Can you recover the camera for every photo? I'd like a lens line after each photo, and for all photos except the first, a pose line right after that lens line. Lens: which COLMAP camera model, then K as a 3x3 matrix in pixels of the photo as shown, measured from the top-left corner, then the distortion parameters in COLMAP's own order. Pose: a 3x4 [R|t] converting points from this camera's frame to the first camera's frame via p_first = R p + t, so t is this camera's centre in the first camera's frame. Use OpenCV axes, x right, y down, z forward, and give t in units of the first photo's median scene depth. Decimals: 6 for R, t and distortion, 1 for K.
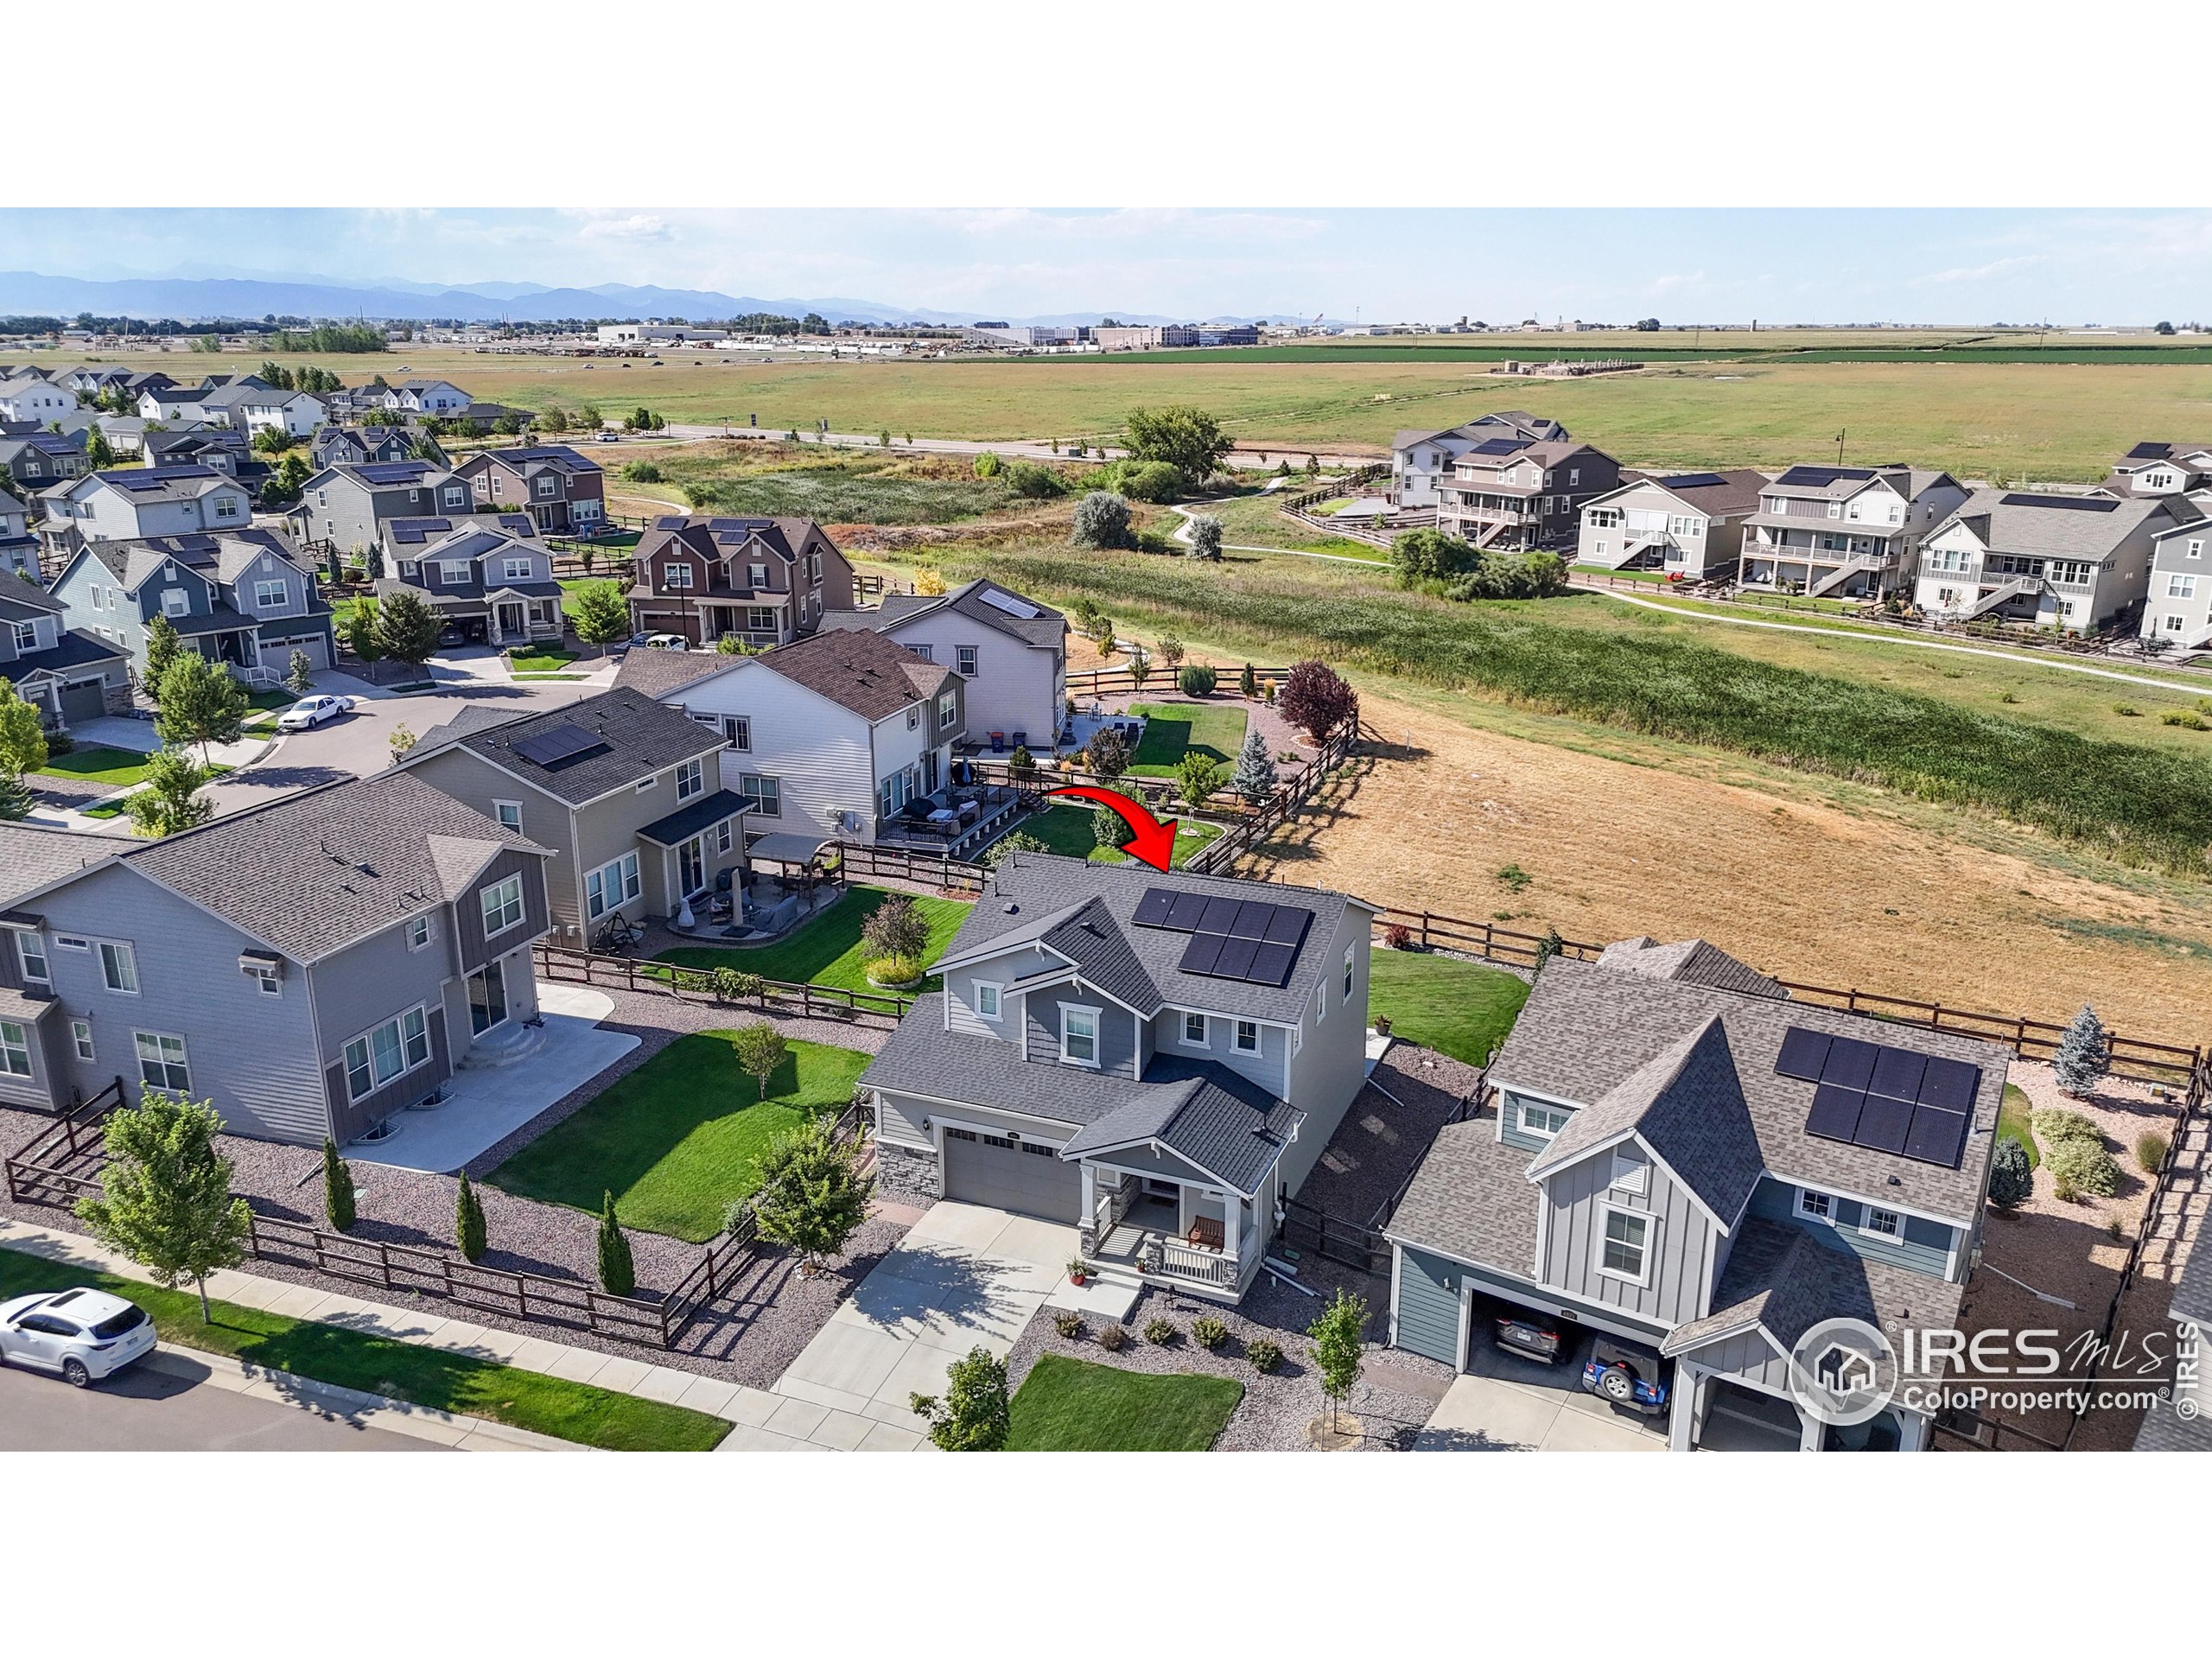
lens RADIAL K [[1622.4, 0, 1102.4], [0, 1622.4, 815.6], [0, 0, 1]] dist [0.088717, -0.098238]
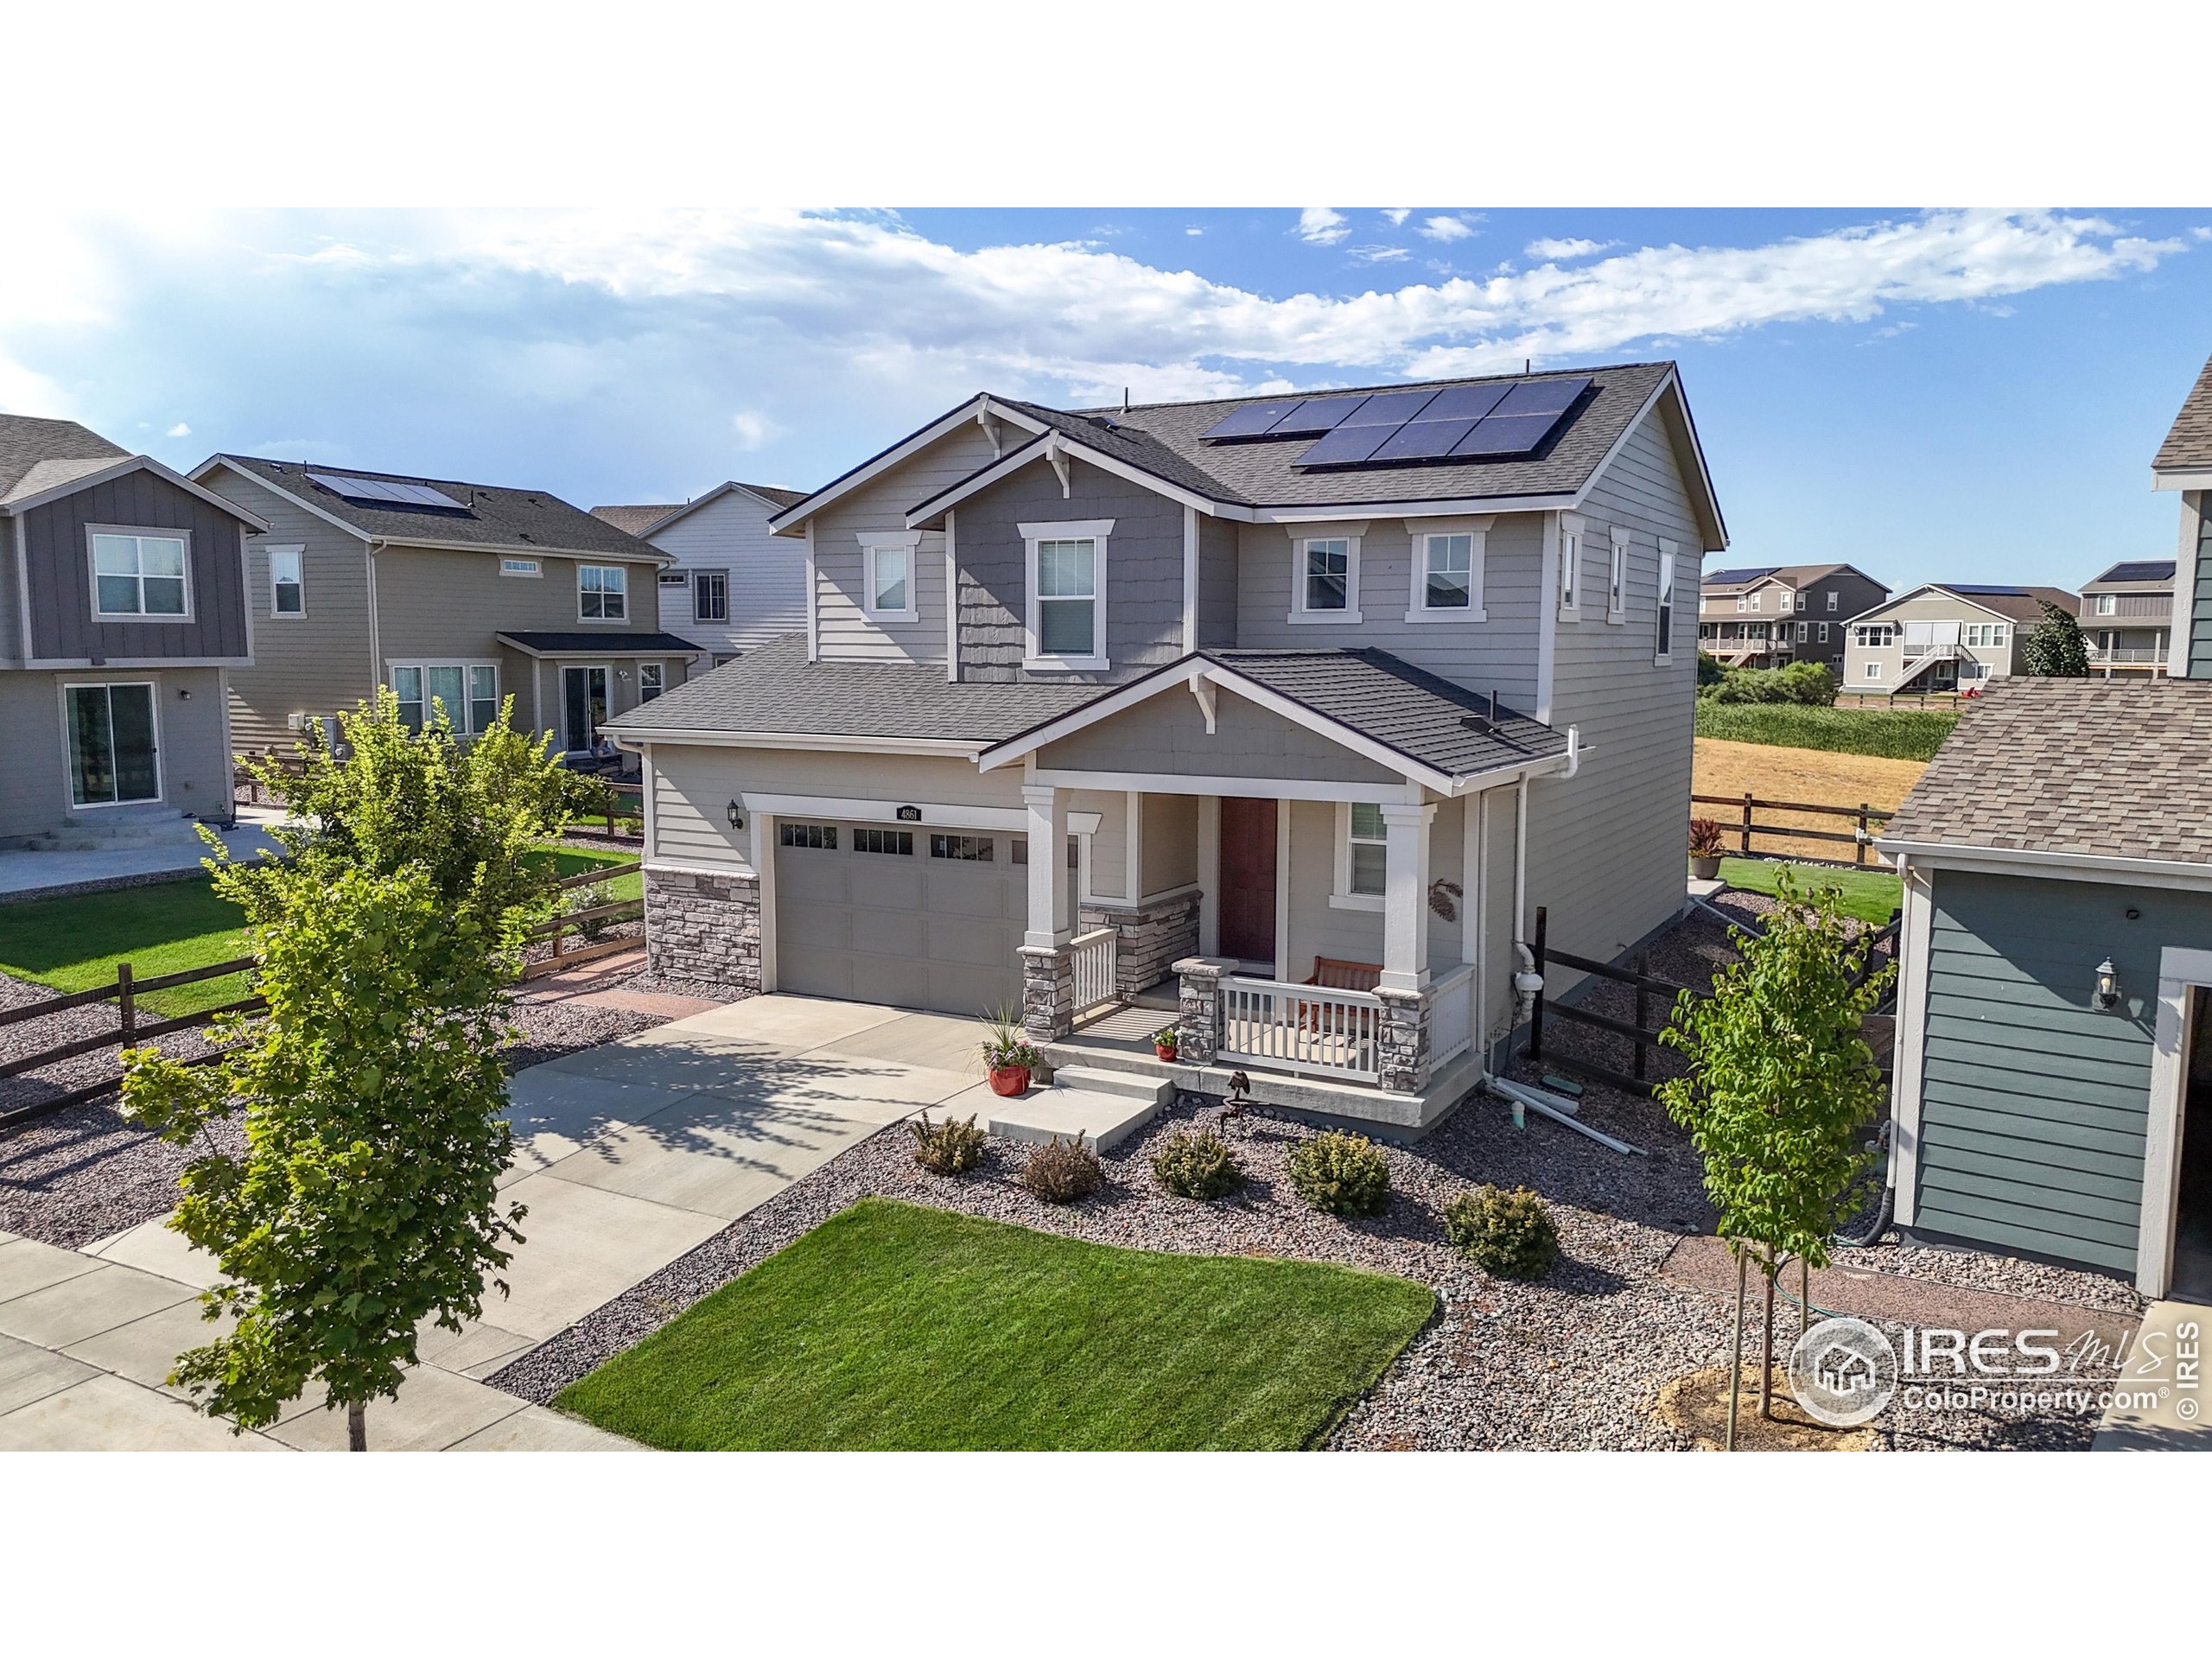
lens RADIAL K [[1622.4, 0, 1102.4], [0, 1622.4, 815.6], [0, 0, 1]] dist [0.088717, -0.098238]
pose [[0.993109, 0.015929, -0.116107, 0.034332], [-0.036226, 0.983926, -0.174866, 0.190372], [0.111455, 0.177867, 0.977722, 0.400791]]
